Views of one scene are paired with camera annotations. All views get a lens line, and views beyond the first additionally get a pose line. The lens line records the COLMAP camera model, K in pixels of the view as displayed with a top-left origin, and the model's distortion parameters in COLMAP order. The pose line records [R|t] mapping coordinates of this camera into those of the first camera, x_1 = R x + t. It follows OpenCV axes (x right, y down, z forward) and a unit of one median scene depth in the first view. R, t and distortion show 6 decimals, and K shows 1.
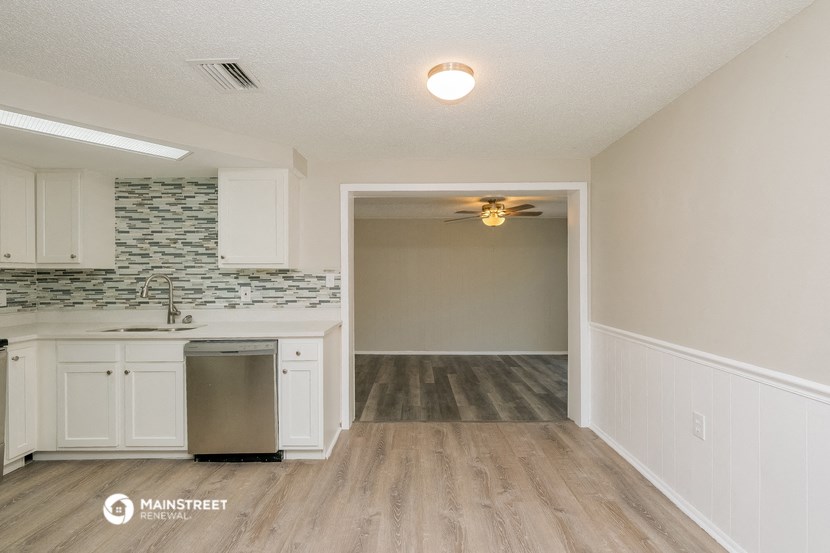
lens RADIAL K [[388.6, 0, 414.7], [0, 388.6, 276.1], [0, 0, 1]] dist [0.012080, -0.000040]
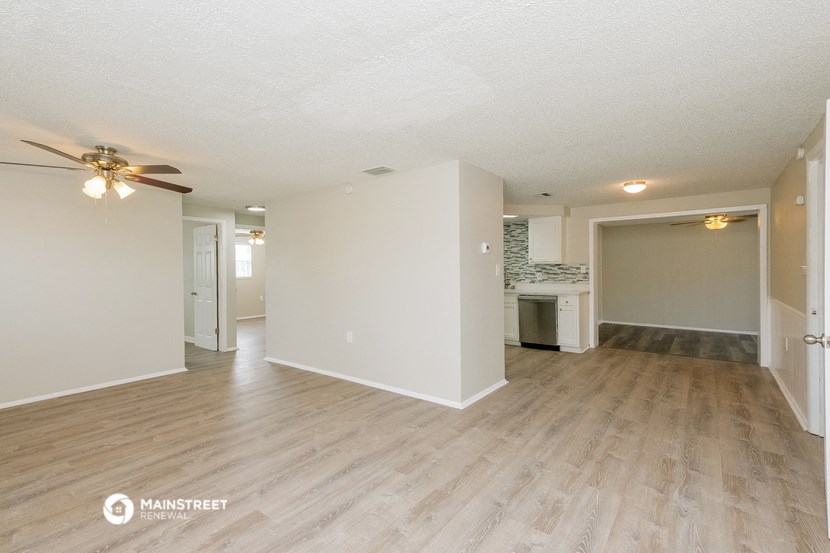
lens RADIAL K [[388.6, 0, 412.7], [0, 388.6, 272.8], [0, 0, 1]] dist [0.012080, -0.000040]
pose [[0.804098, 0.003573, -0.594486, 0.251492], [0.001149, 0.999971, 0.007564, 0.012431], [0.594496, -0.006765, 0.804070, -1.055746]]
